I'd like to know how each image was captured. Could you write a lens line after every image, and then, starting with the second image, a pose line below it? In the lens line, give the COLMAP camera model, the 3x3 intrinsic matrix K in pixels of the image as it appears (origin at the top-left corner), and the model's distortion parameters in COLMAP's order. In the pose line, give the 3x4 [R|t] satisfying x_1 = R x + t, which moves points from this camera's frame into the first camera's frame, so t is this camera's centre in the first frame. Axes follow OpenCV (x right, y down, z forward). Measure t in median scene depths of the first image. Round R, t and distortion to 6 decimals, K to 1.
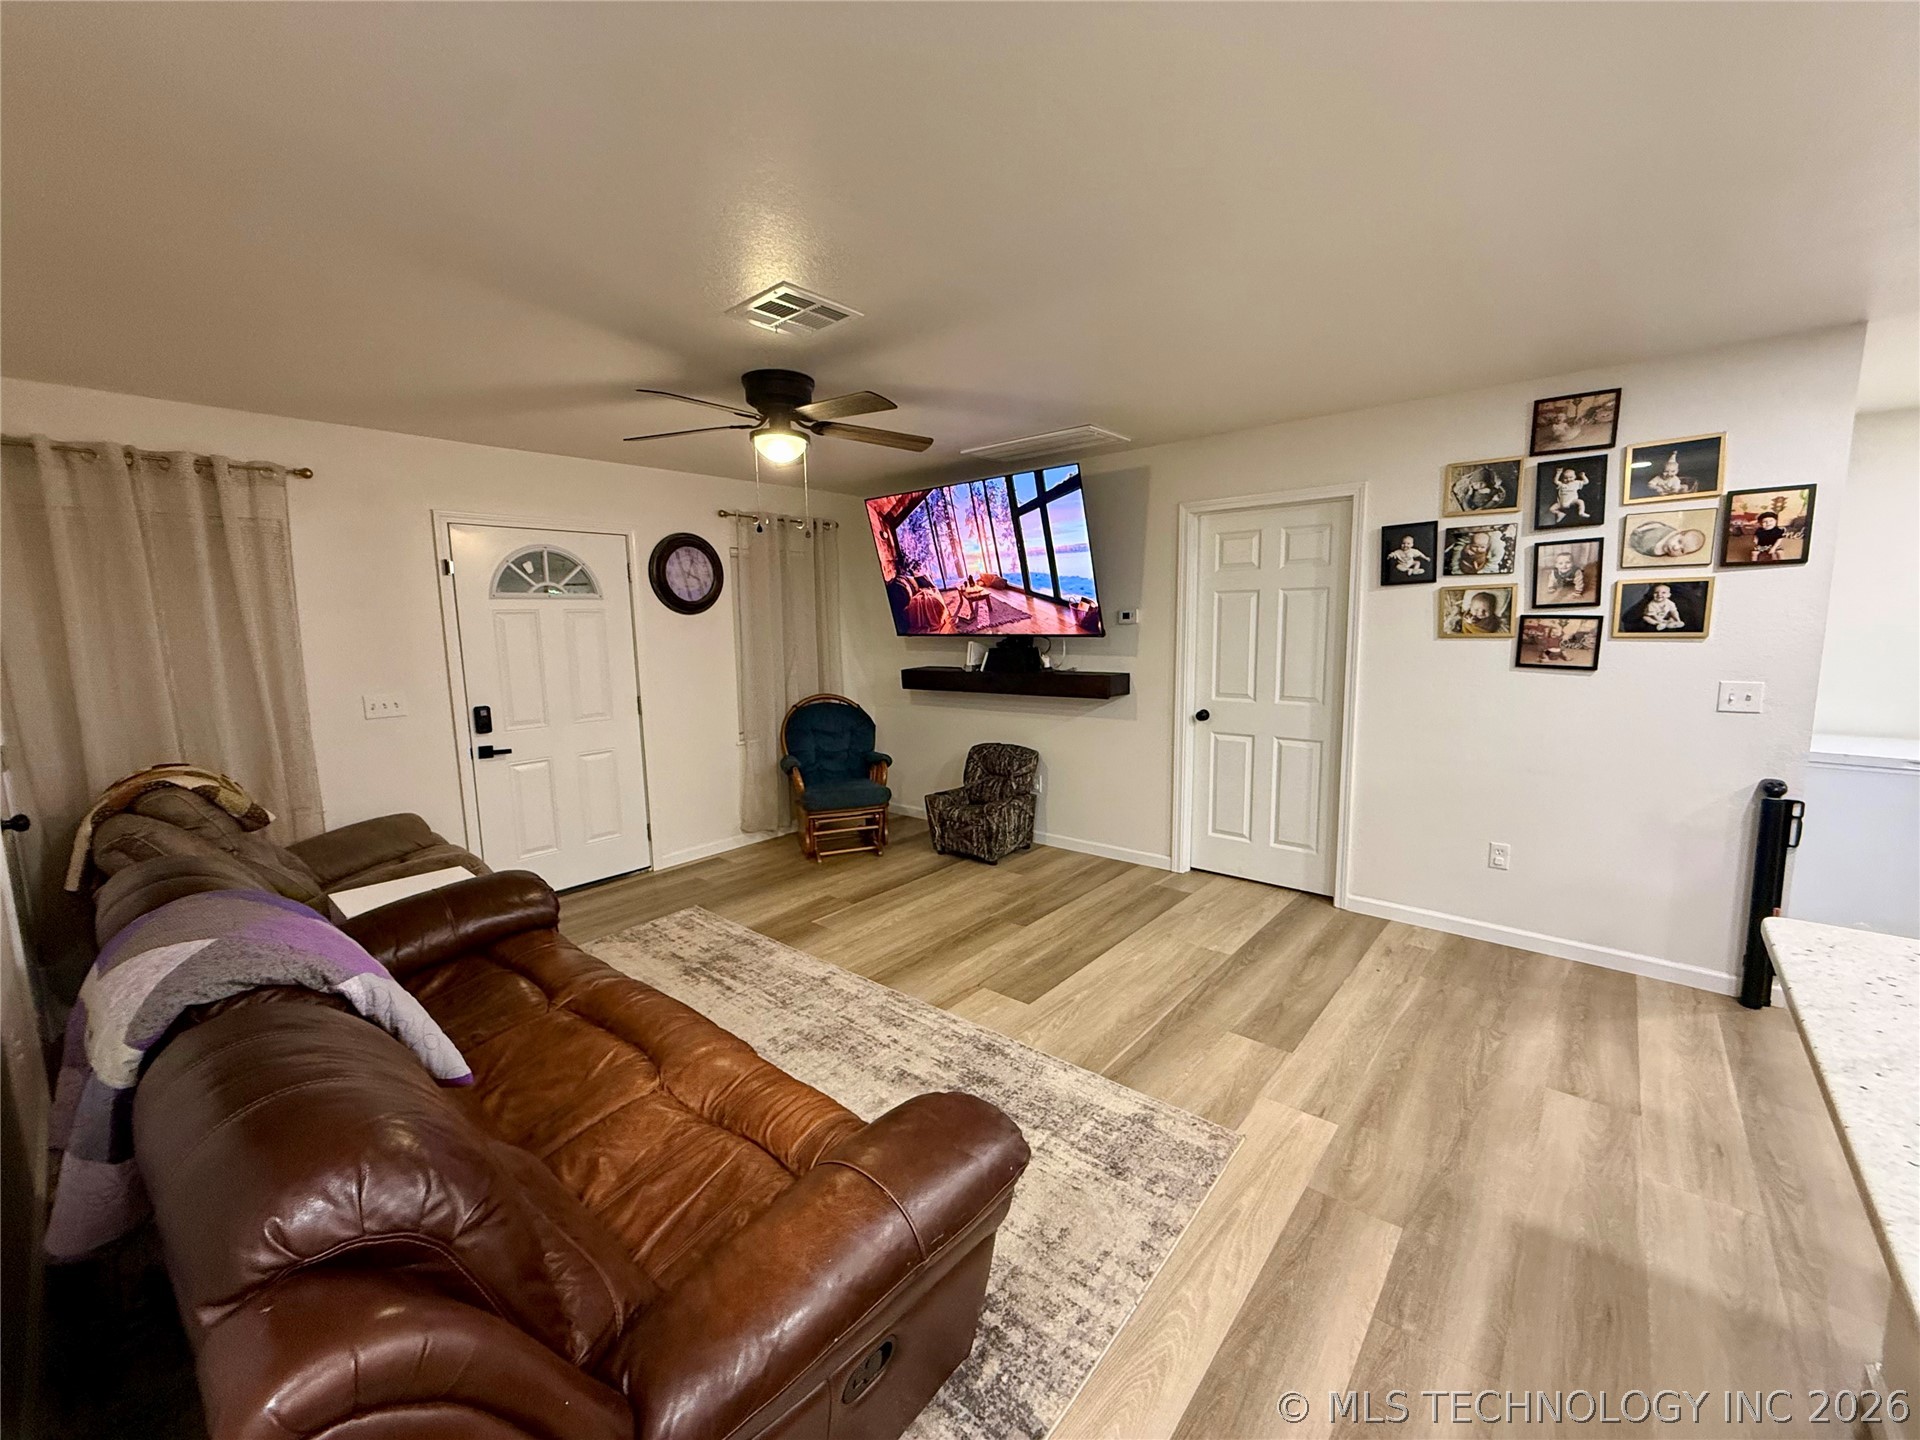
lens RADIAL K [[764.8, 0, 951.3], [0, 764.8, 718.7], [0, 0, 1]] dist [-0.000162, -0.000057]
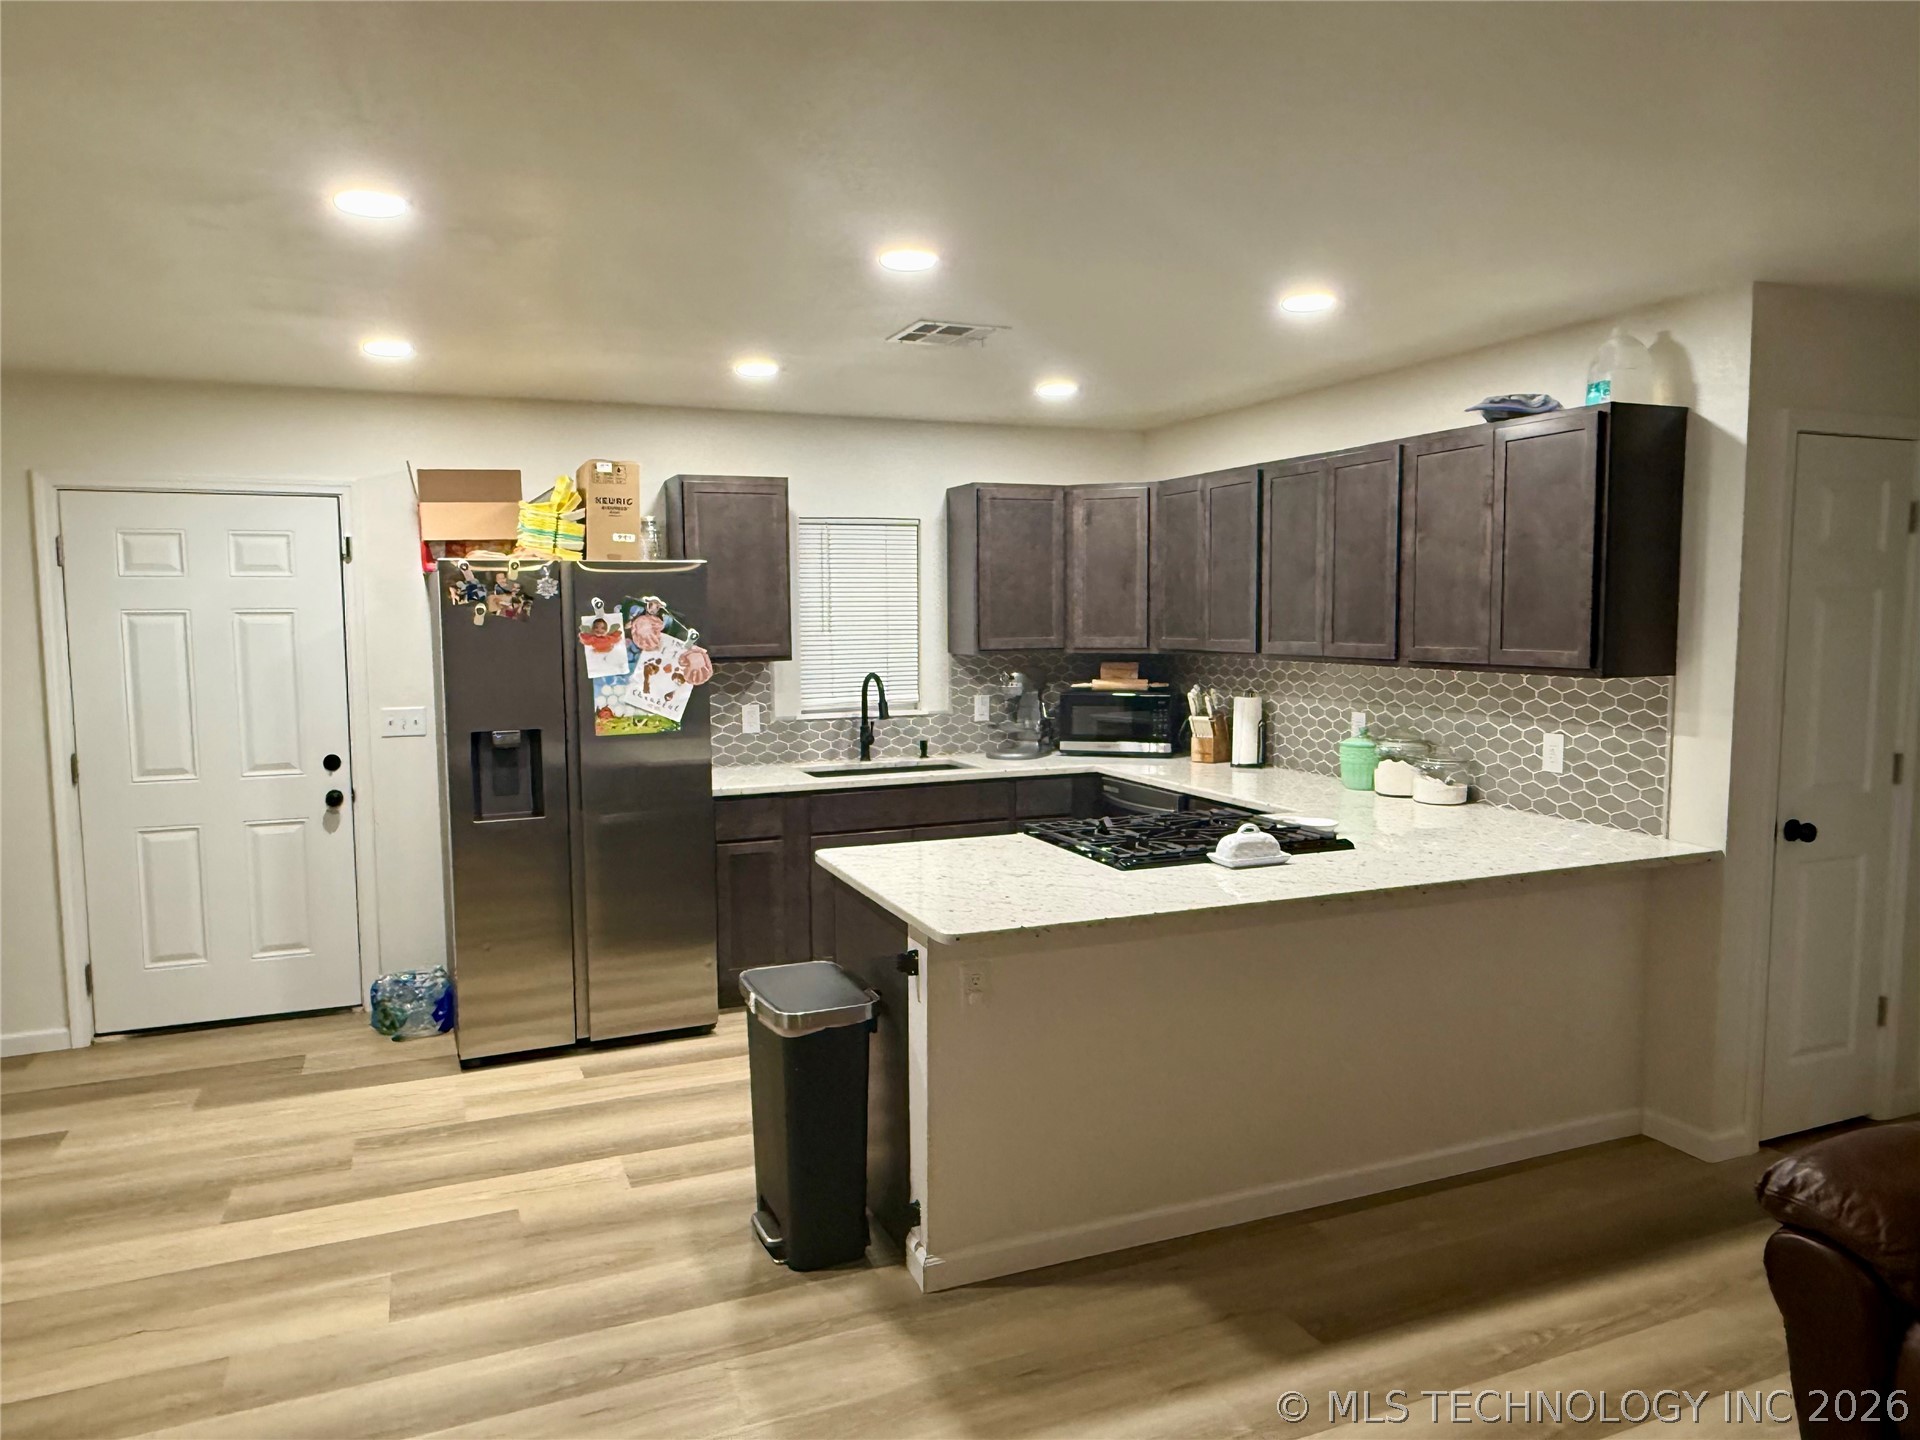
lens RADIAL K [[1260.7, 0, 948.0], [0, 1260.7, 723.6], [0, 0, 1]] dist [0.000154, 0.002917]
pose [[-0.896615, -0.015025, 0.442556, 0.137327], [0.082761, 0.976127, 0.200814, -0.187613], [-0.435008, 0.216680, -0.873967, 1.206922]]
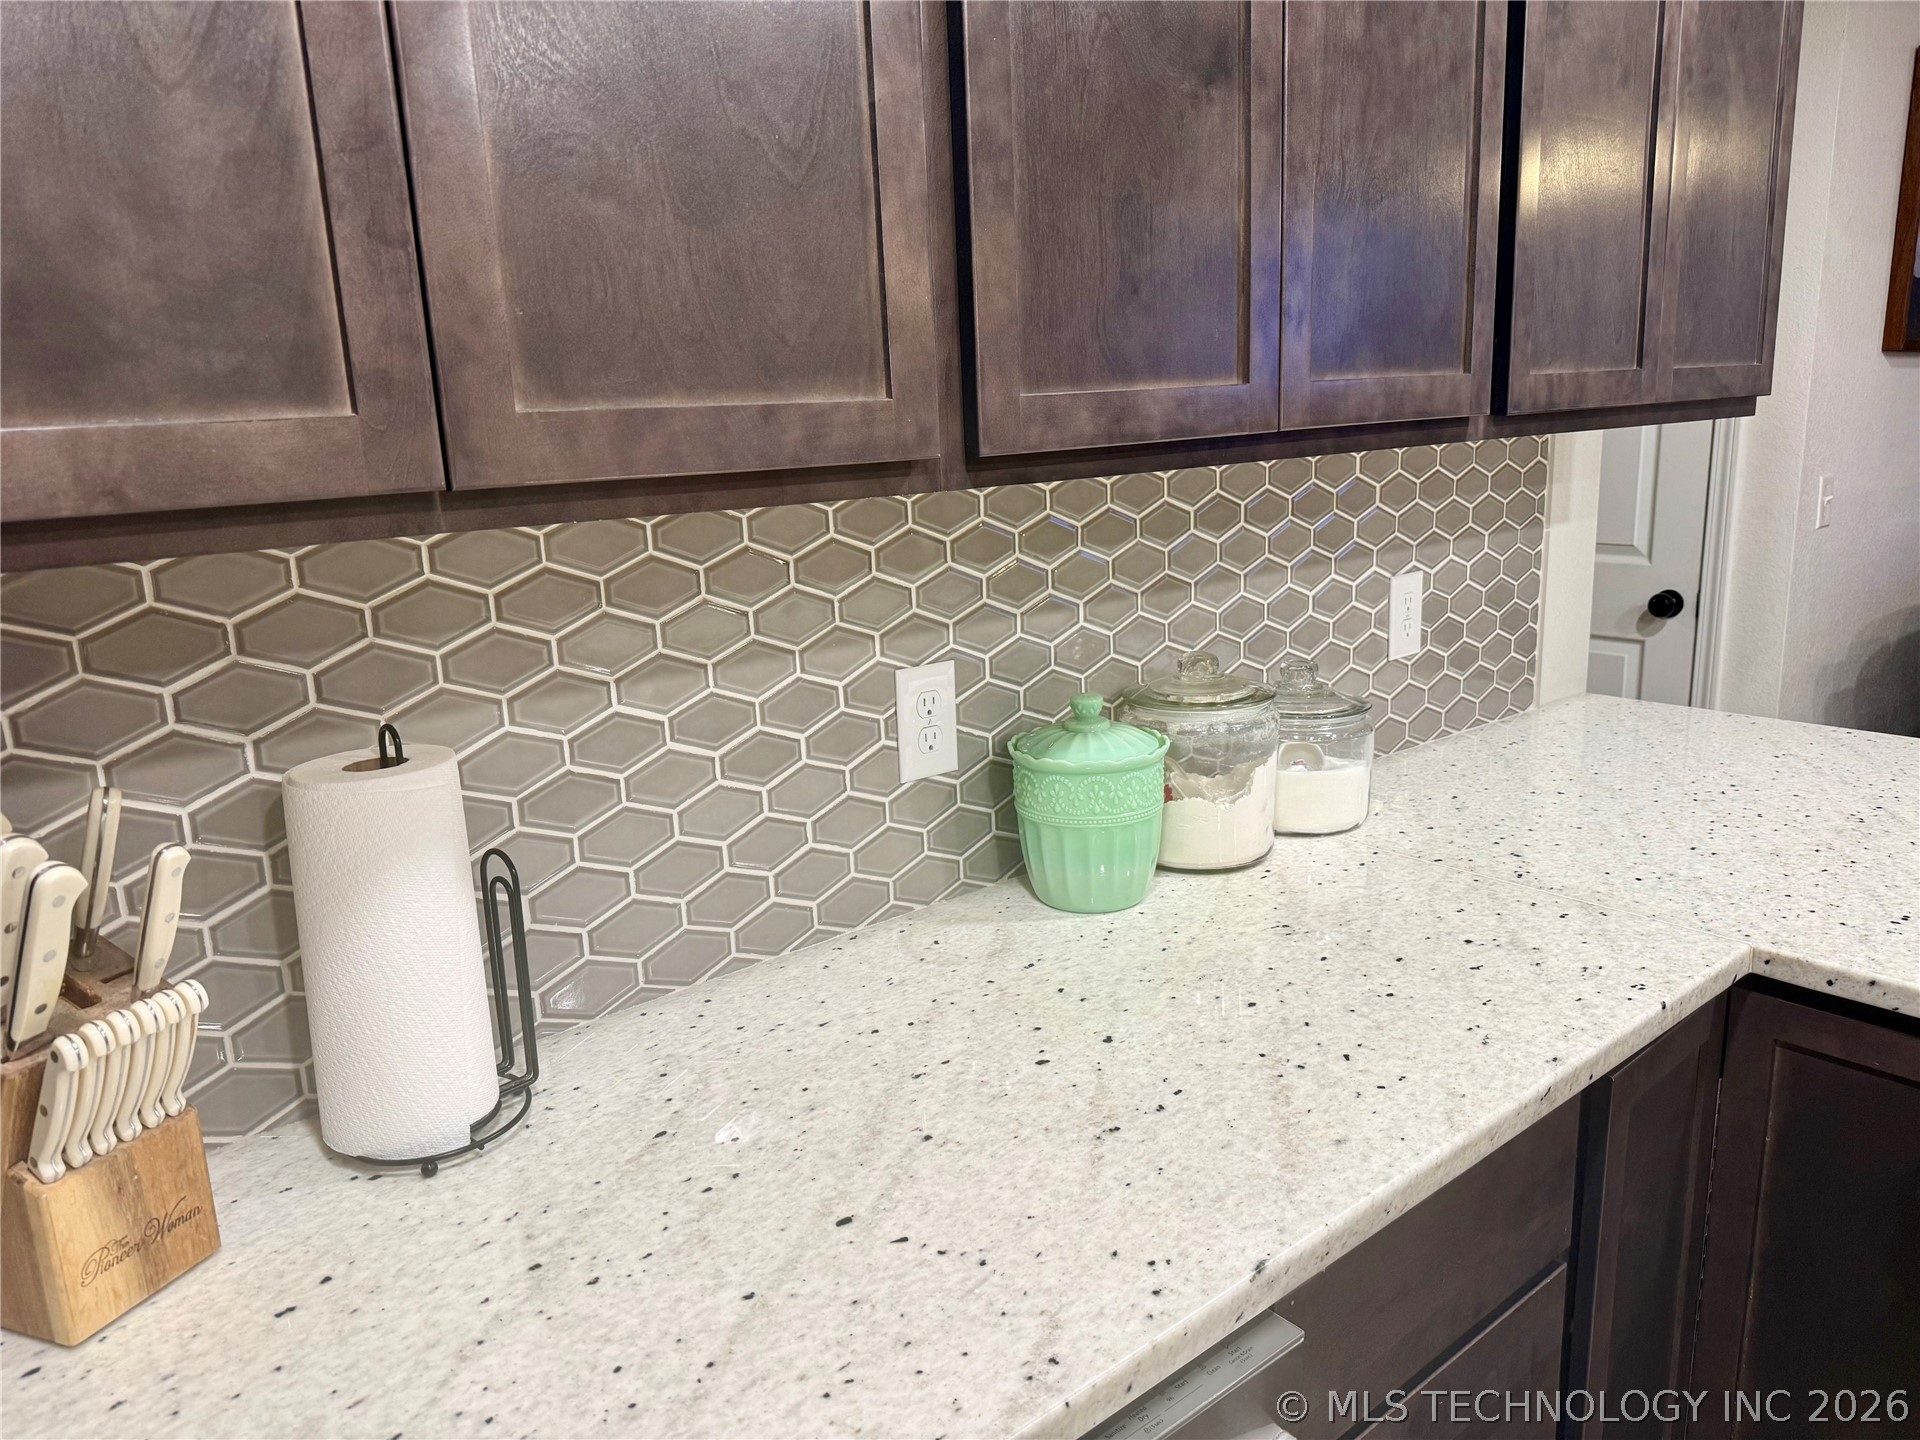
lens RADIAL K [[1346.6, 0, 965.9], [0, 1346.6, 723.9], [0, 0, 1]] dist [0.167714, -0.314260]
pose [[-0.153082, 0.248909, -0.956352, 0.824235], [-0.089747, 0.960258, 0.264291, 0.052774], [0.984130, 0.126288, -0.124660, -0.323556]]
